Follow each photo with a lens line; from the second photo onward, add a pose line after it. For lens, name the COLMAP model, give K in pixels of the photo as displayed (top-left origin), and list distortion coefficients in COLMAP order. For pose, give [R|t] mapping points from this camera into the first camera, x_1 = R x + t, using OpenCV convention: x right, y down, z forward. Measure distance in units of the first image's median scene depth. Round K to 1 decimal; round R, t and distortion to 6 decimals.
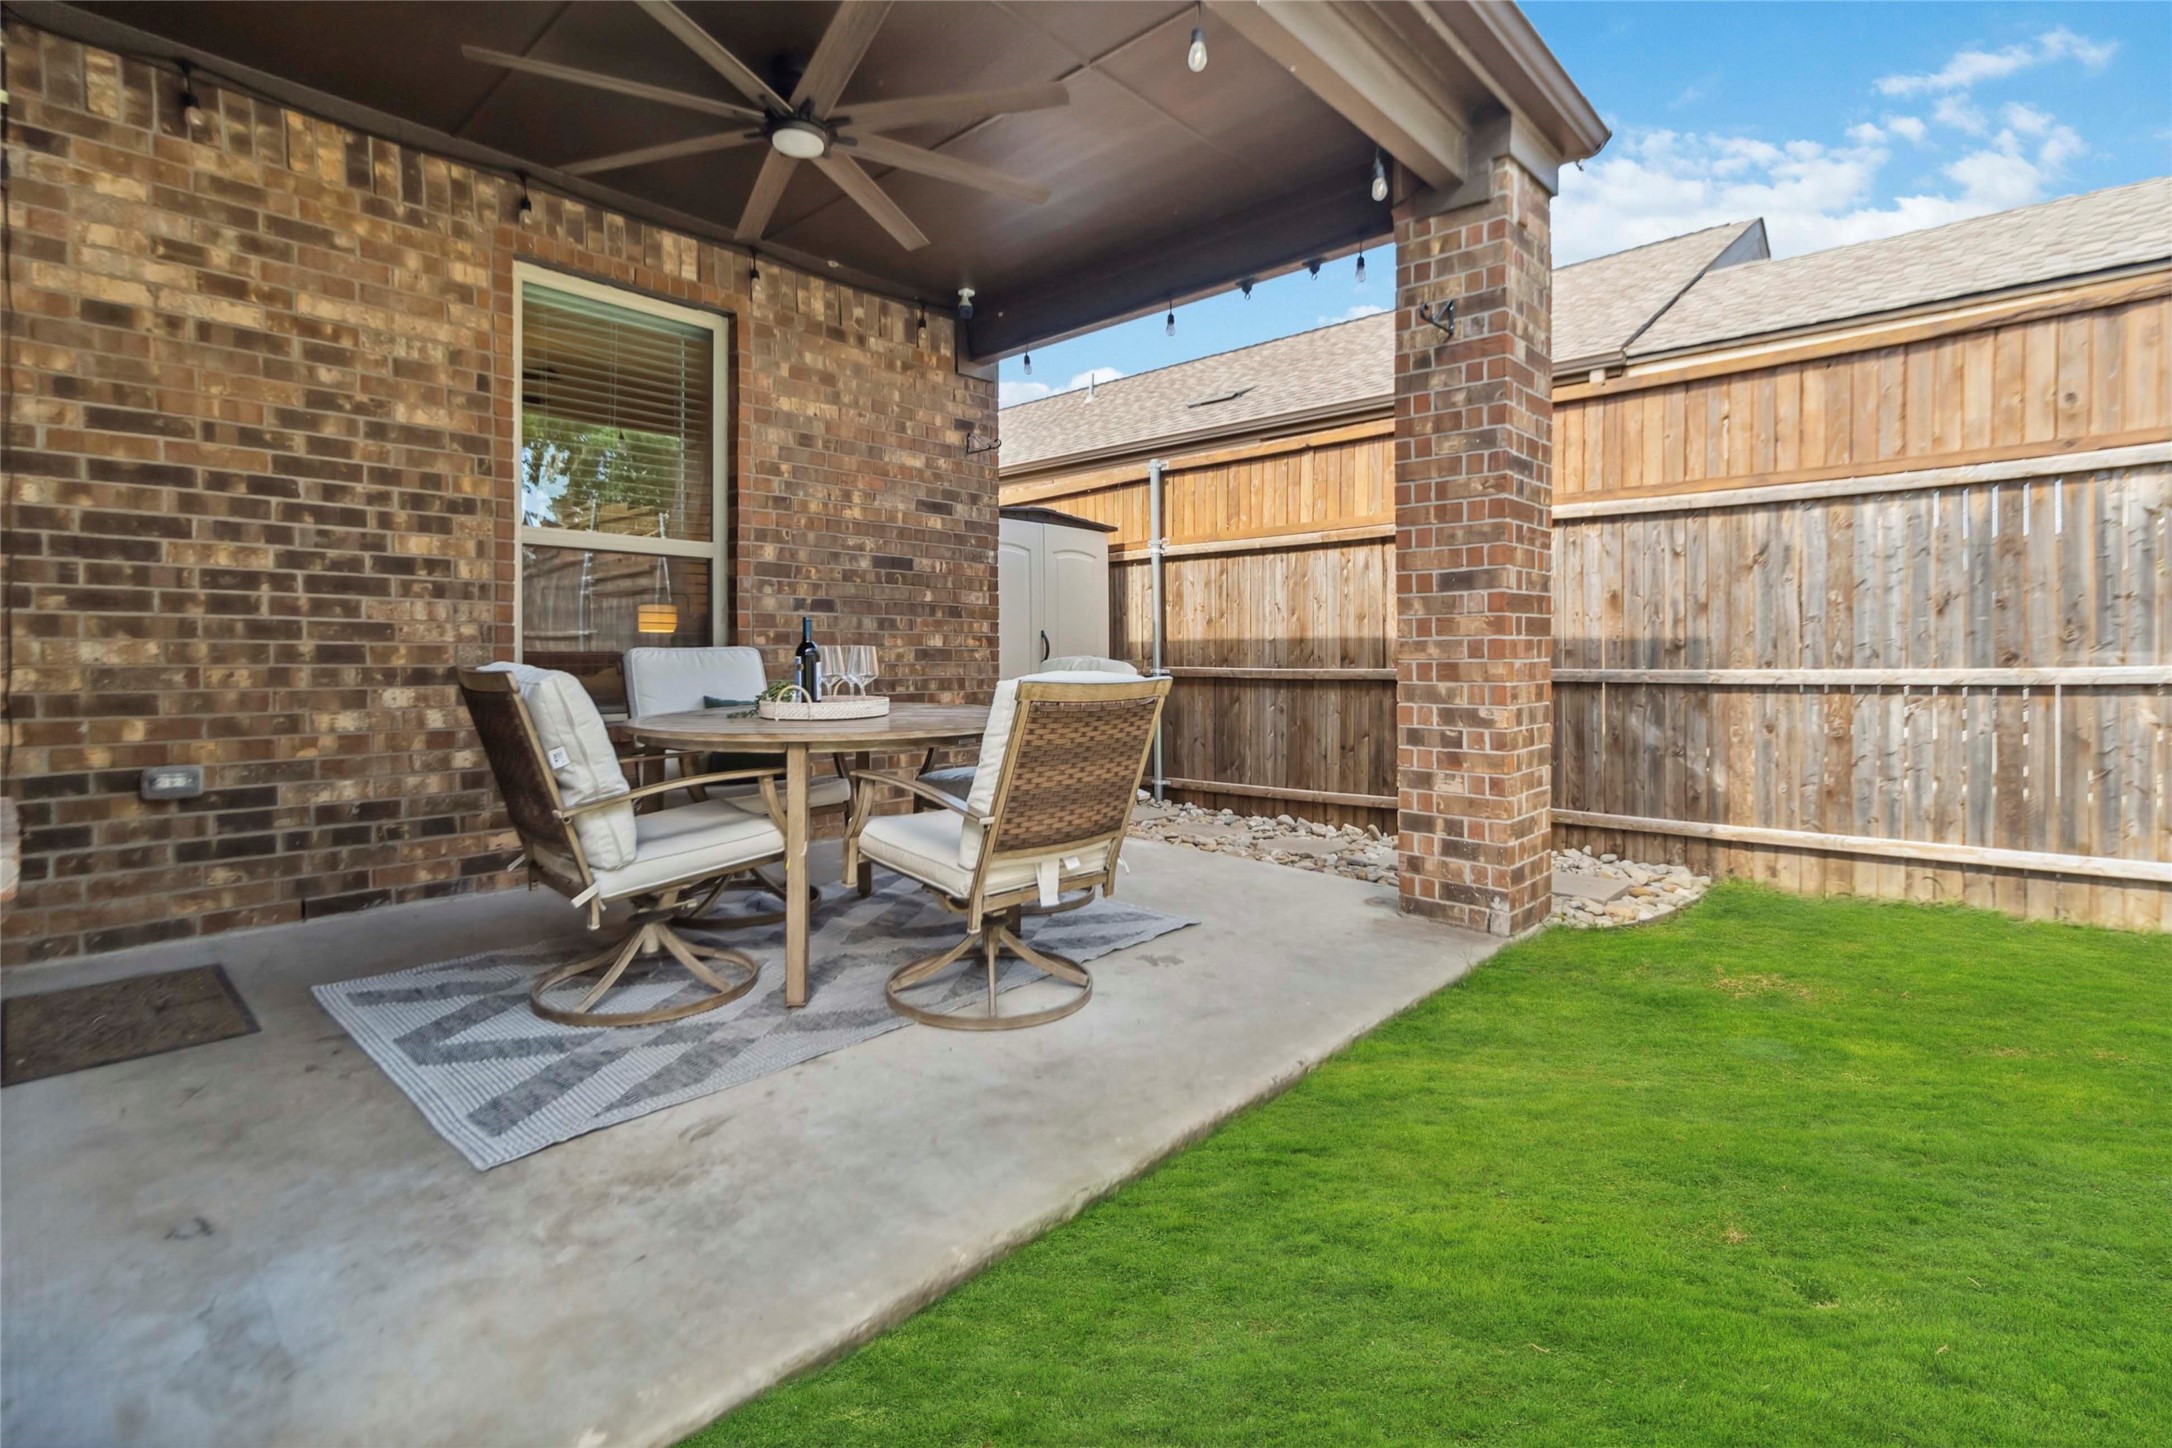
lens RADIAL K [[1009.4, 0, 1097.0], [0, 1009.4, 658.2], [0, 0, 1]] dist [0.003120, -0.000394]
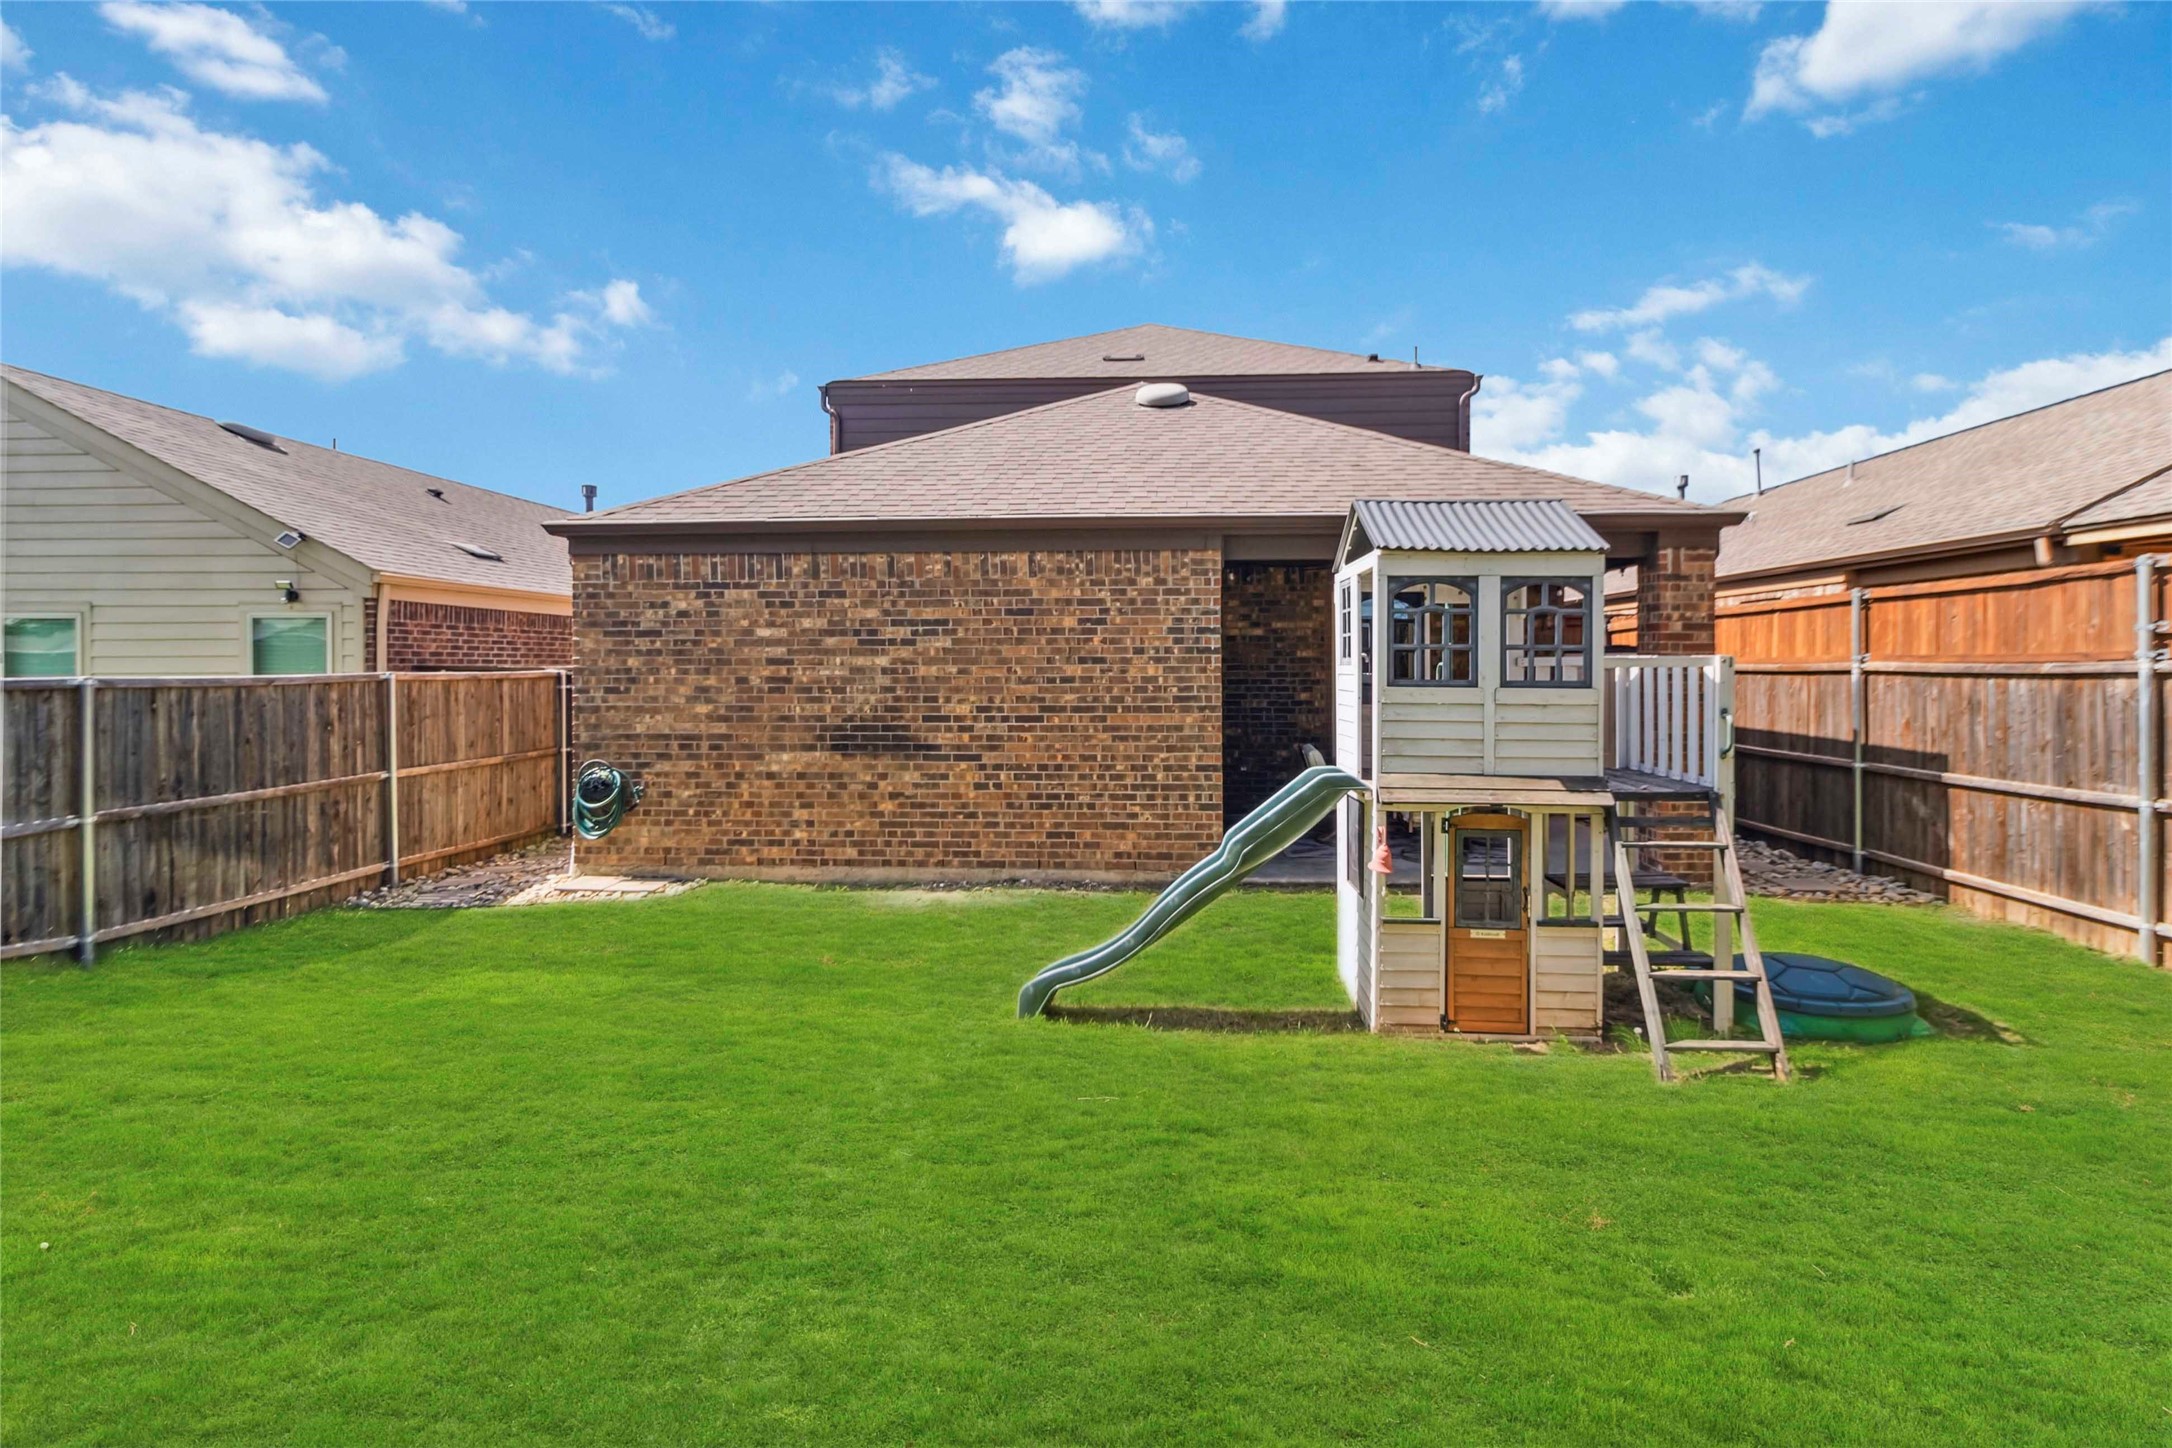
lens RADIAL K [[1009.4, 0, 1097.2], [0, 1009.4, 668.1], [0, 0, 1]] dist [0.003120, -0.000394]
pose [[0.608364, 0.003713, -0.793650, 1.238960], [0.001548, 0.999982, 0.005866, -0.195003], [0.793657, -0.004797, 0.608347, -1.221633]]
